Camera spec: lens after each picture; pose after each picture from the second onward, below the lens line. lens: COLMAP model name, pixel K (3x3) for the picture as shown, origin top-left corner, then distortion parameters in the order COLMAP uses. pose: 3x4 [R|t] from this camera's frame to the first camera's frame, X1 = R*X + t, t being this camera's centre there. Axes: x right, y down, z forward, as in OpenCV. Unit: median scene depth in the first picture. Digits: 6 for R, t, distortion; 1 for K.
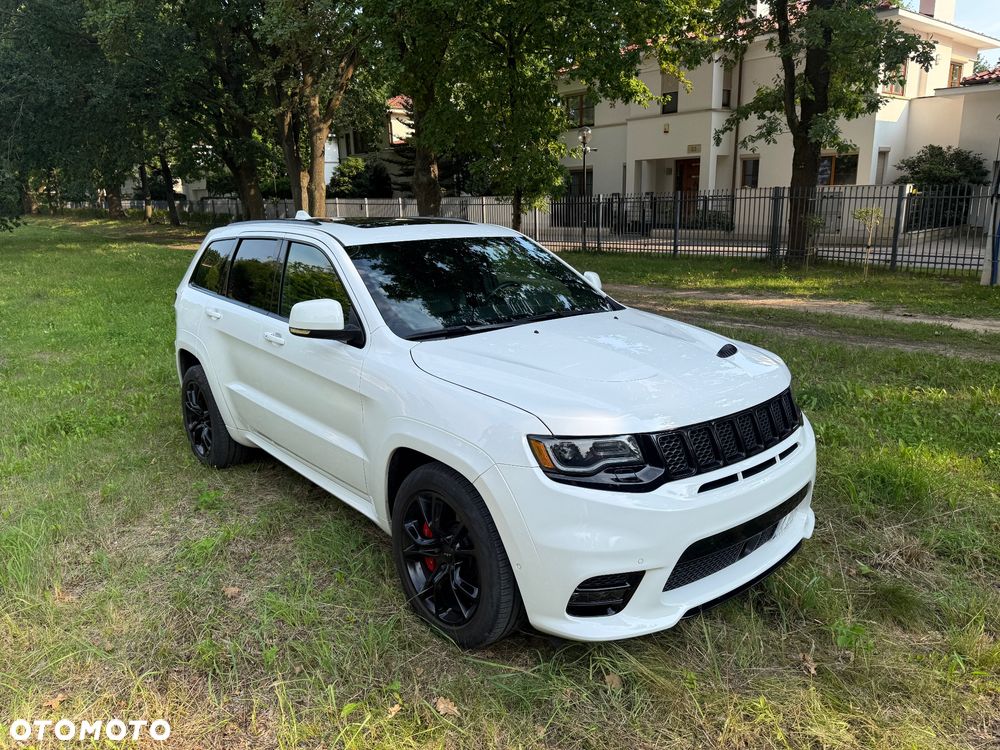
lens RADIAL K [[720.7, 0, 500.0], [0, 720.7, 375.0], [0, 0, 1]] dist [0.012364, 0.000977]
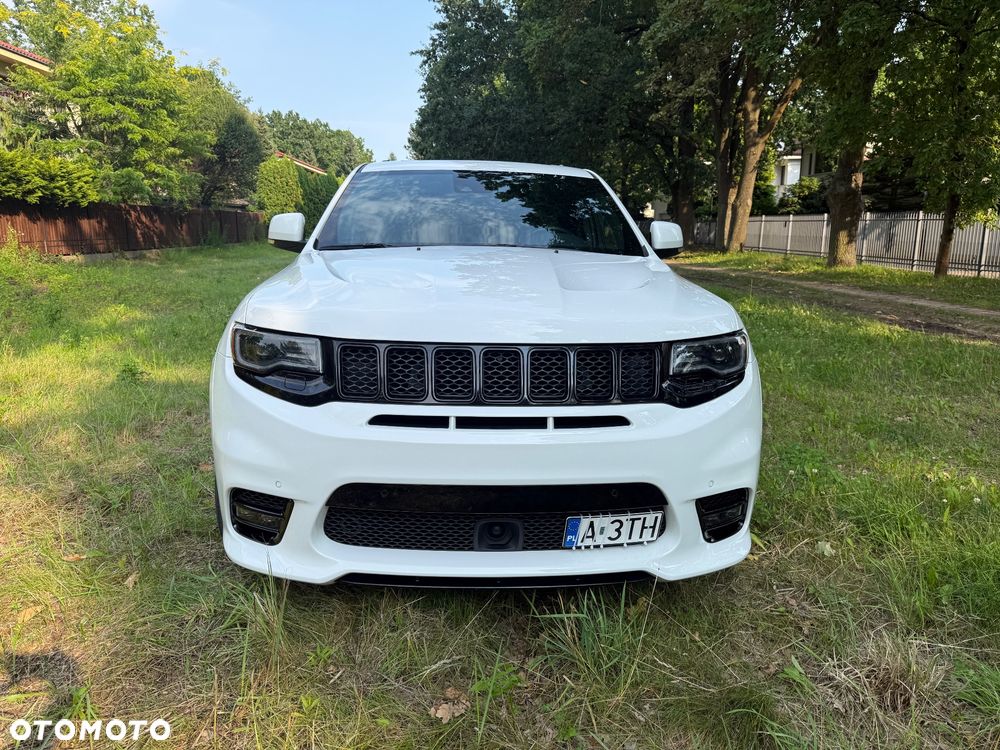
lens RADIAL K [[738.5, 0, 485.9], [0, 738.5, 350.5], [0, 0, 1]] dist [0.012597, 0.004106]
pose [[0.809245, 0.119938, -0.575098, 0.234053], [-0.160694, 0.986795, -0.020321, 0.023320], [0.565067, 0.108859, 0.817832, 0.115982]]
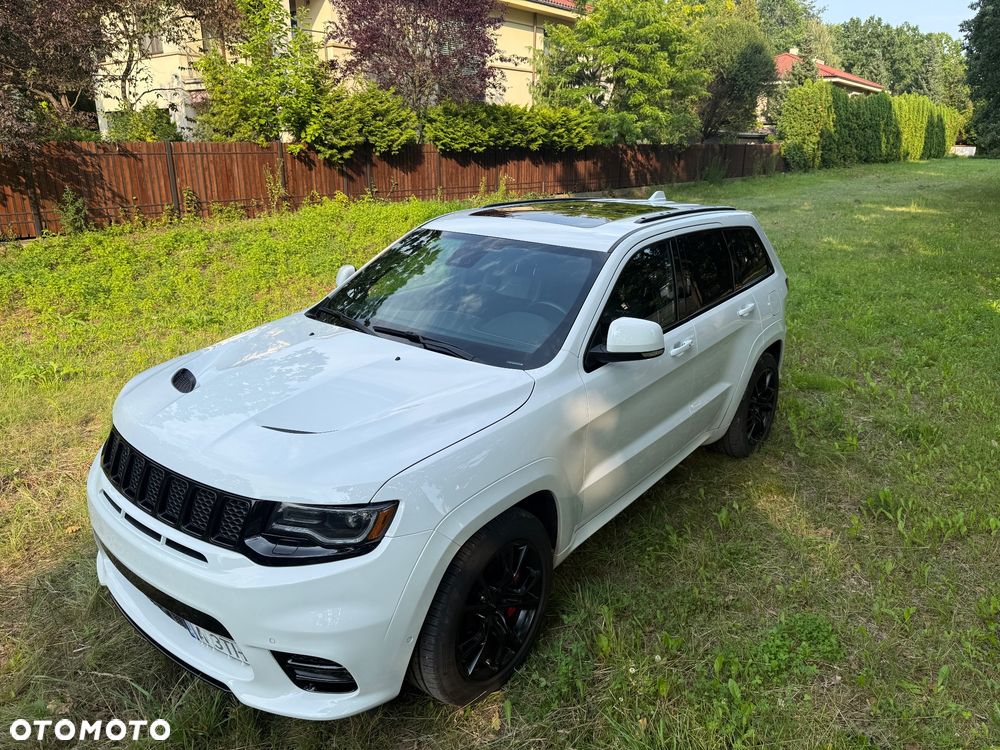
lens RADIAL K [[720.7, 0, 500.0], [0, 720.7, 375.0], [0, 0, 1]] dist [0.012364, 0.000977]
pose [[0.245163, 0.316385, -0.916404, 0.384577], [-0.244011, 0.934958, 0.257512, -0.124970], [0.938272, 0.160480, 0.306418, 0.352798]]
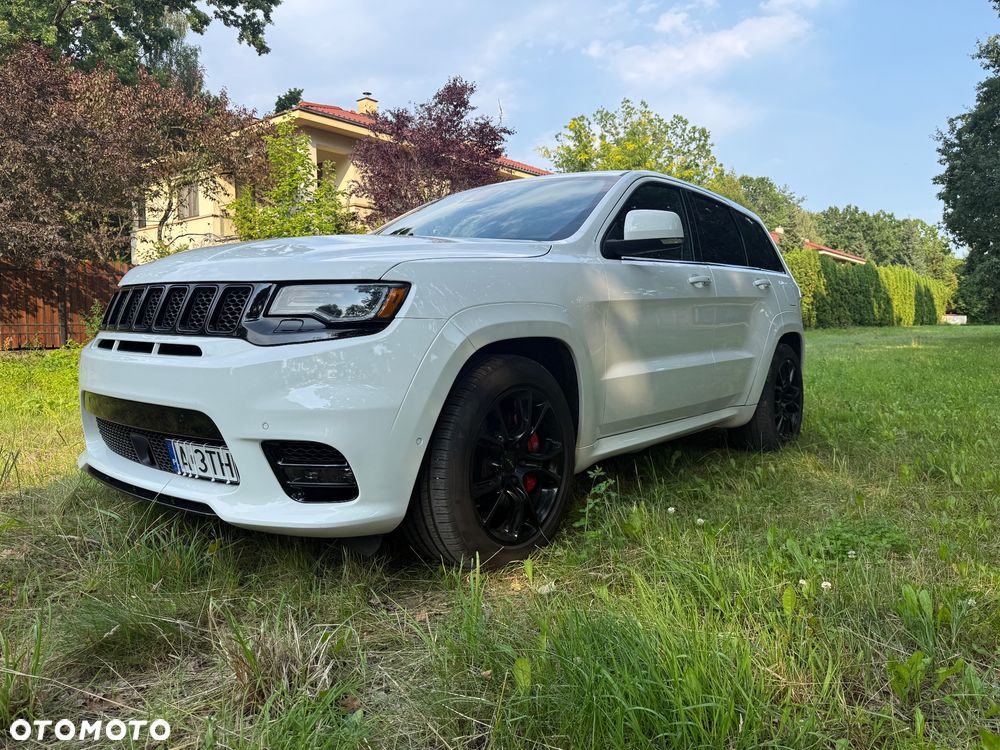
lens RADIAL K [[710.0, 0, 490.6], [0, 710.0, 367.7], [0, 0, 1]] dist [0.086415, -0.108315]
pose [[0.223926, 0.079092, -0.971392, 0.393556], [-0.237158, 0.971165, 0.024404, 0.010140], [0.945311, 0.224908, 0.236226, 0.380836]]
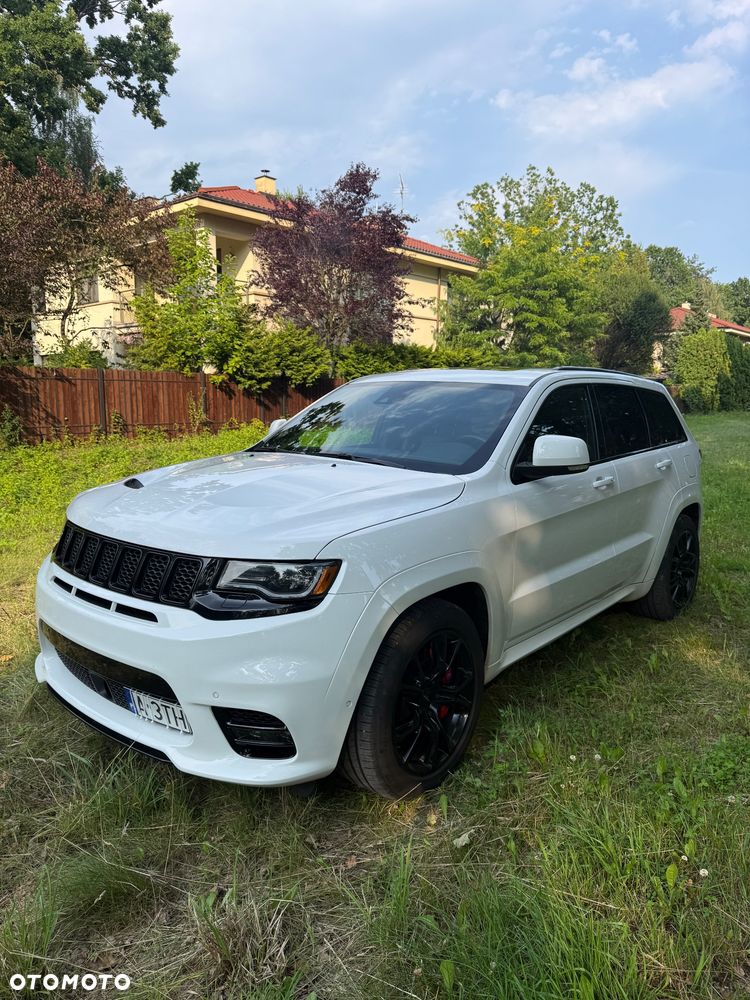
lens RADIAL K [[710.0, 0, 372.9], [0, 710.0, 498.3], [0, 0, 1]] dist [0.086415, -0.108315]
pose [[0.203556, 0.159787, -0.965936, 0.409282], [-0.244006, 0.963741, 0.108003, -0.060412], [0.948170, 0.213709, 0.235164, 0.348561]]
